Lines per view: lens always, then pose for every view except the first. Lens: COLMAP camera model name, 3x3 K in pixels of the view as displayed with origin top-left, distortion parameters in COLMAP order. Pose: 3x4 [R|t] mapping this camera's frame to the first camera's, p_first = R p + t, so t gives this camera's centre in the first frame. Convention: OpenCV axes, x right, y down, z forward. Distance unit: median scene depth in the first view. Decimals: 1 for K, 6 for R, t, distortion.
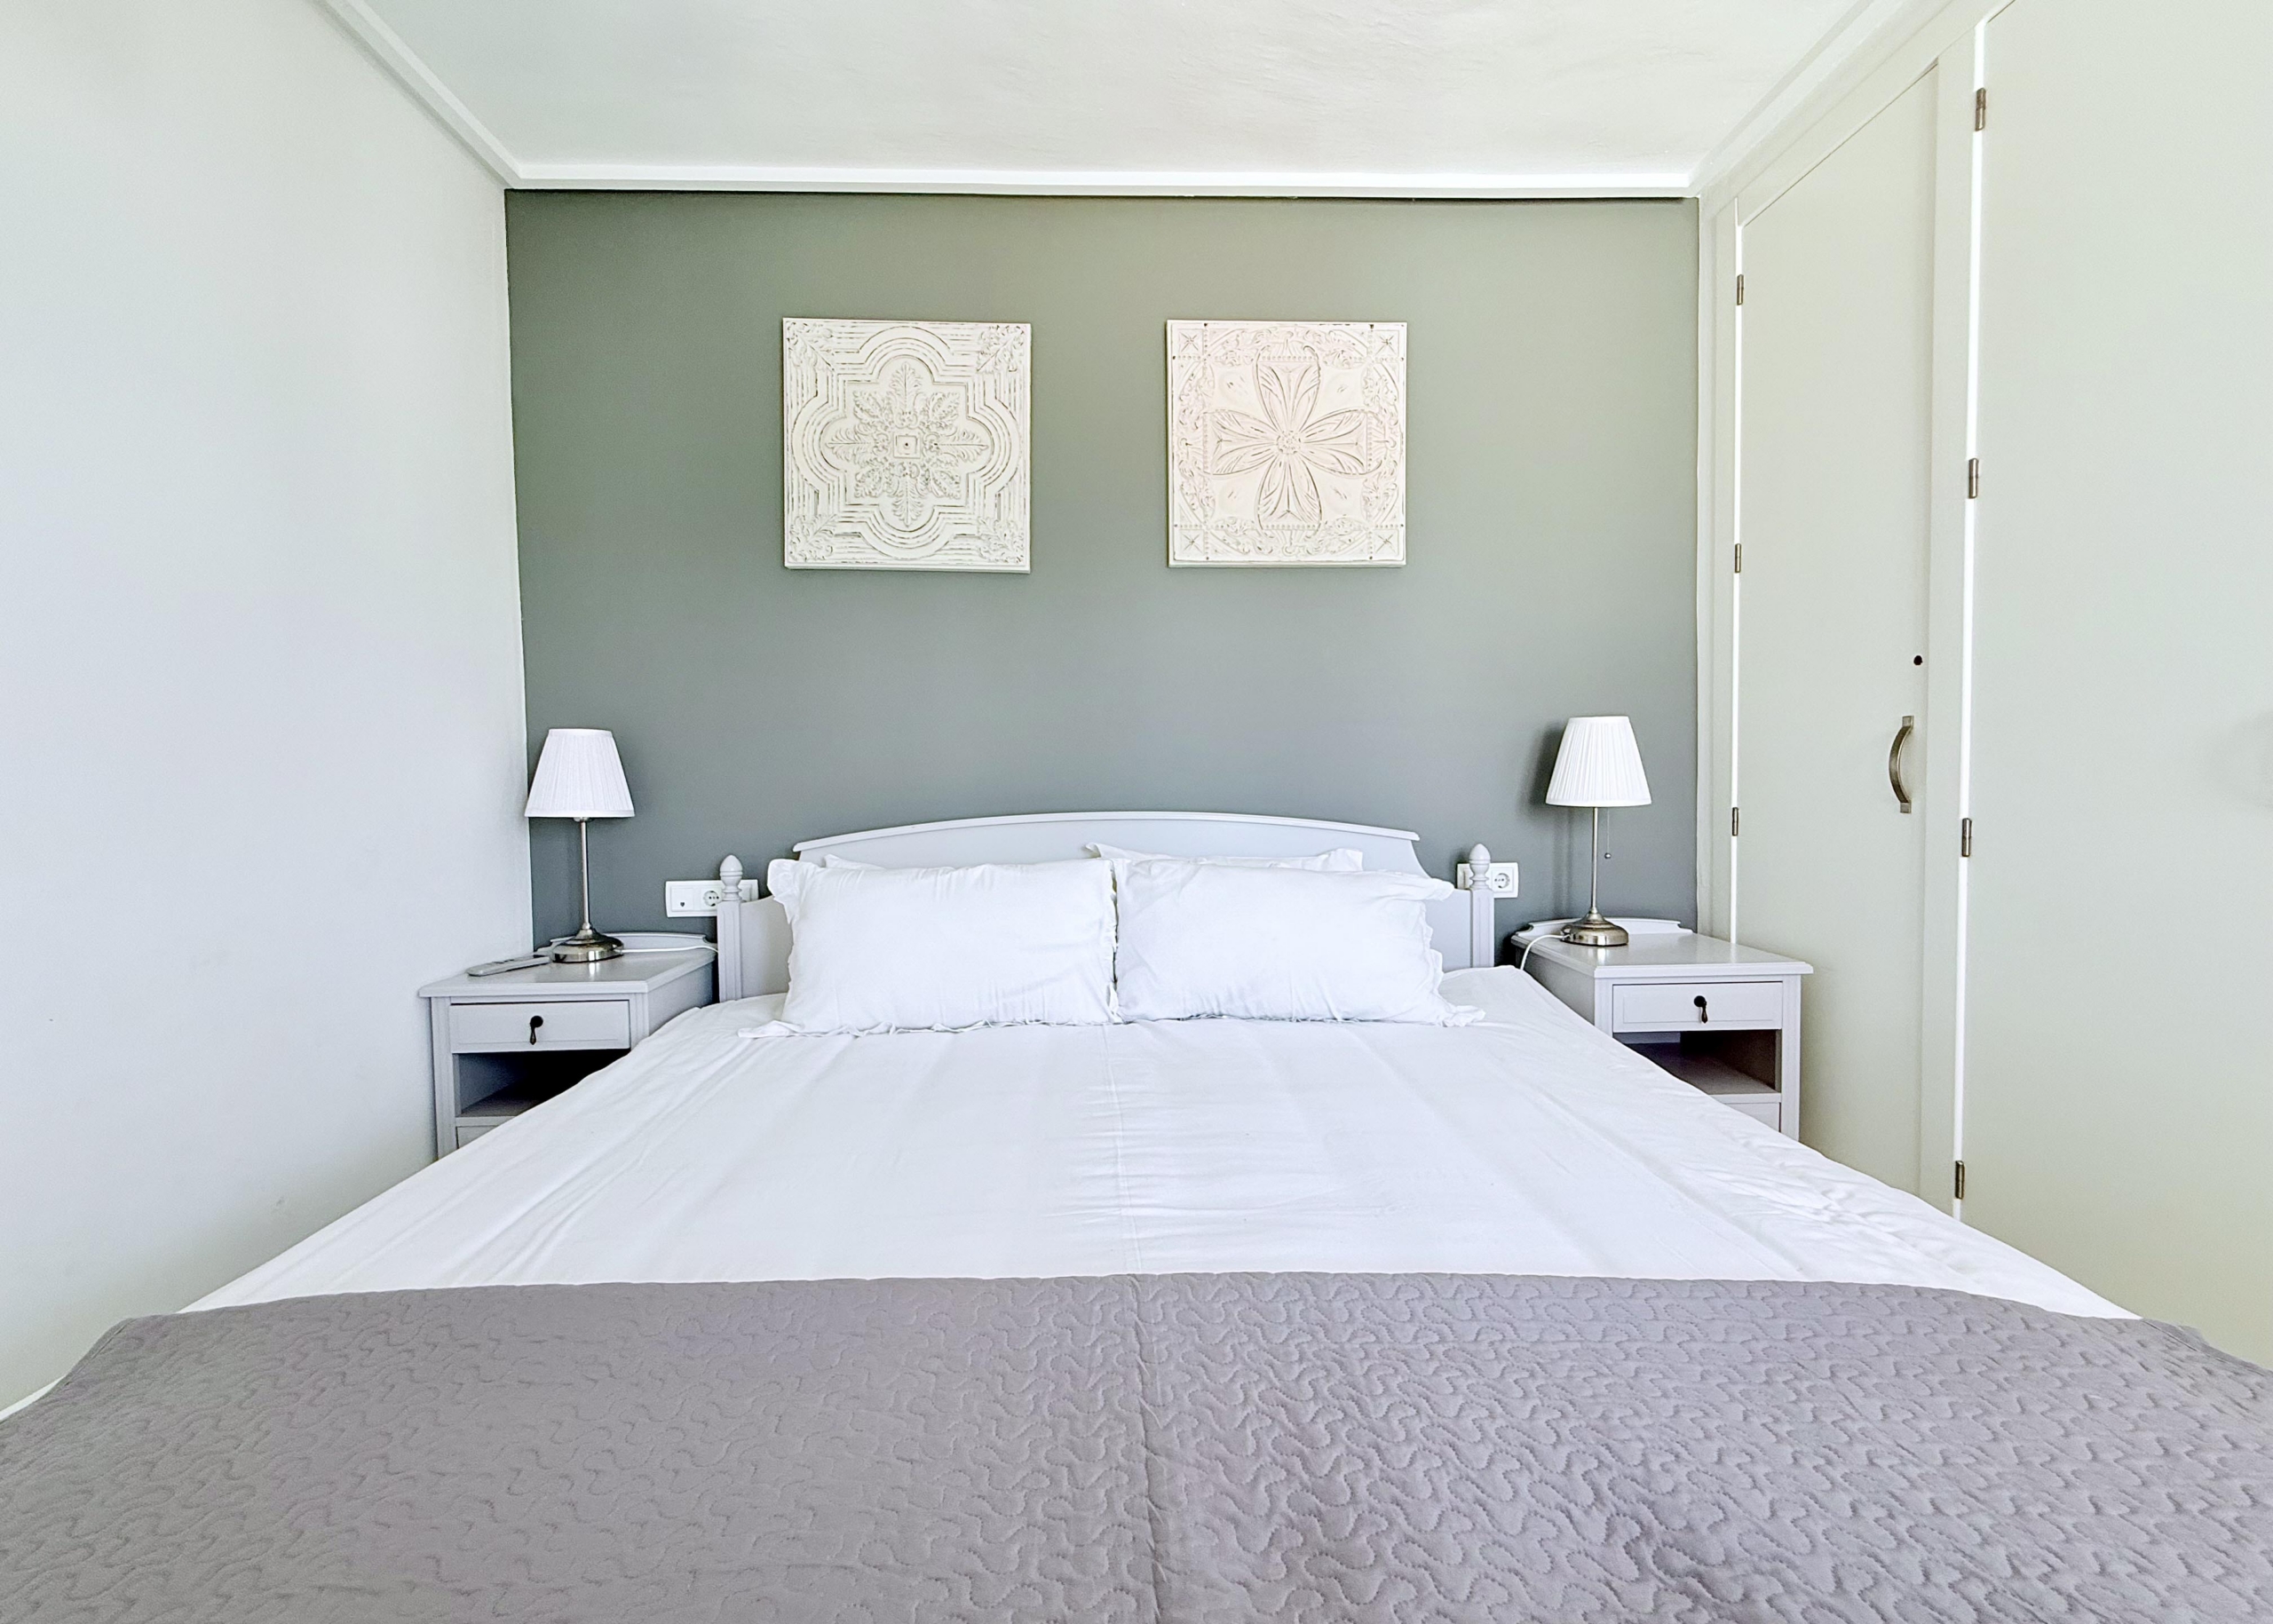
lens RADIAL K [[910.8, 0, 1133.1], [0, 910.8, 810.5], [0, 0, 1]] dist [0.000033, 0.000678]
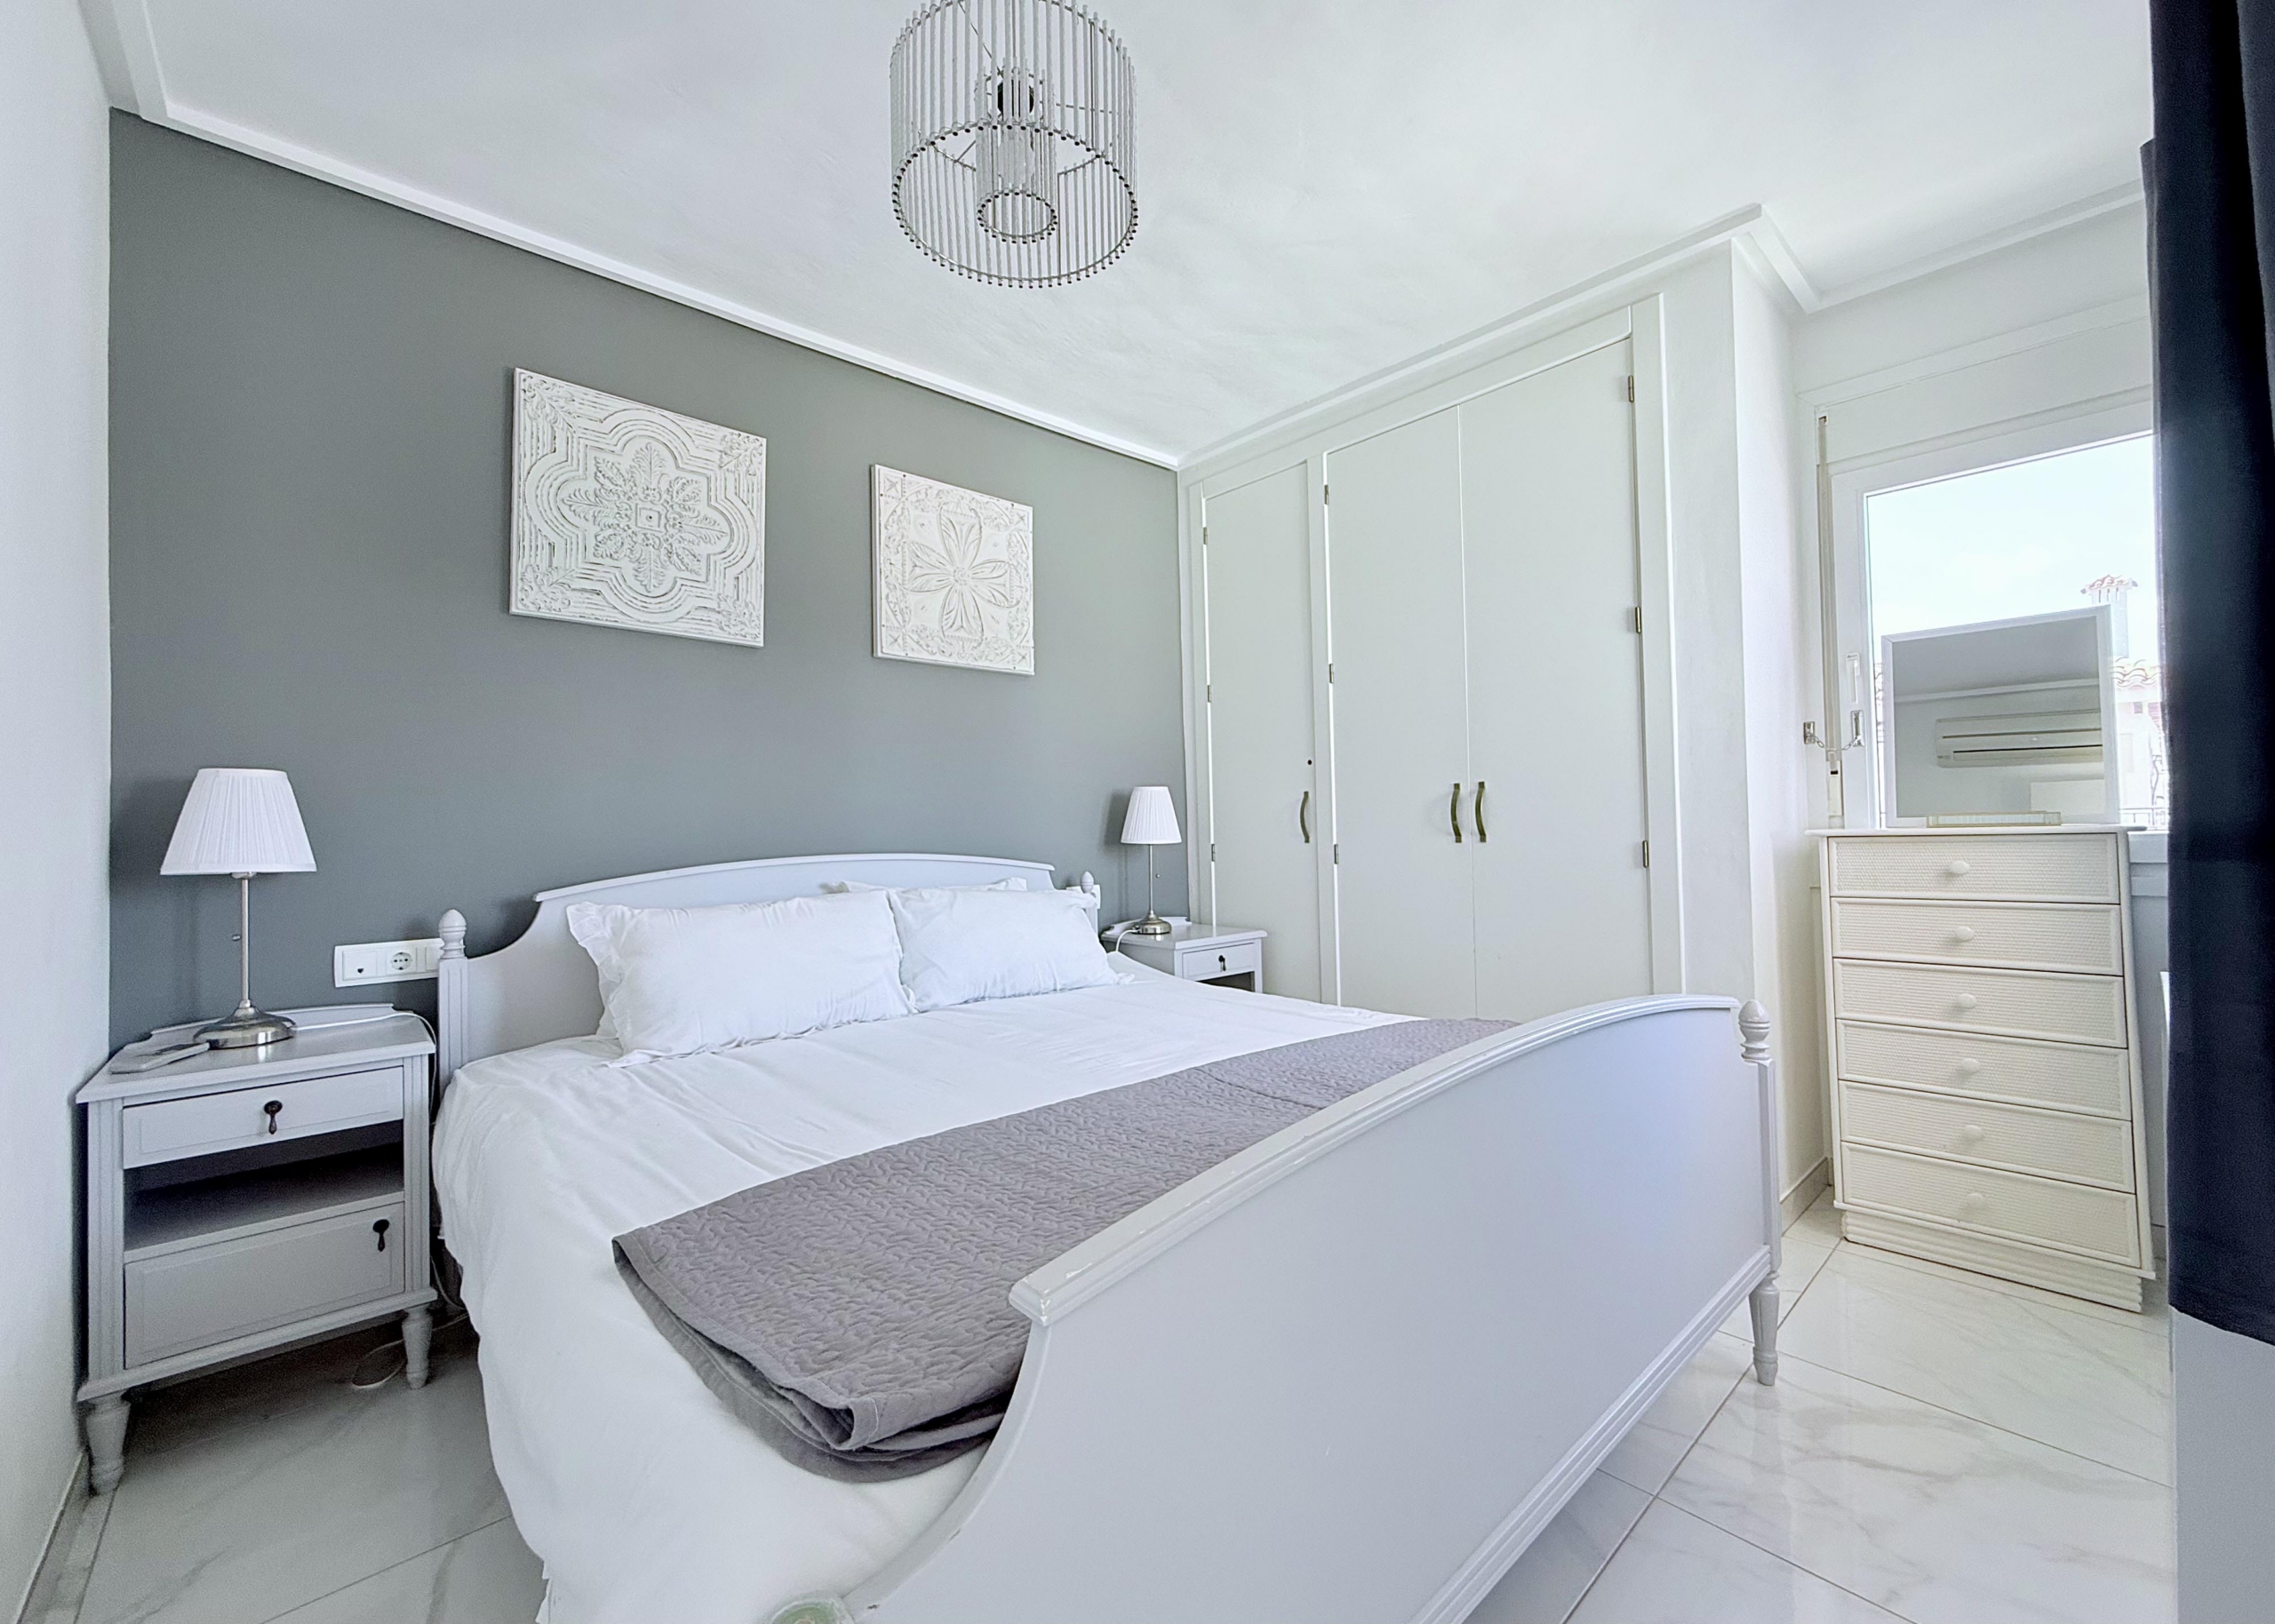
lens RADIAL K [[911.5, 0, 1134.1], [0, 911.5, 810.5], [0, 0, 1]] dist [0.000033, 0.000678]
pose [[0.769341, 0.009567, 0.638767, -0.492932], [0.033546, 0.997903, -0.055349, 0.022485], [-0.637957, 0.064010, 0.767407, -0.168778]]
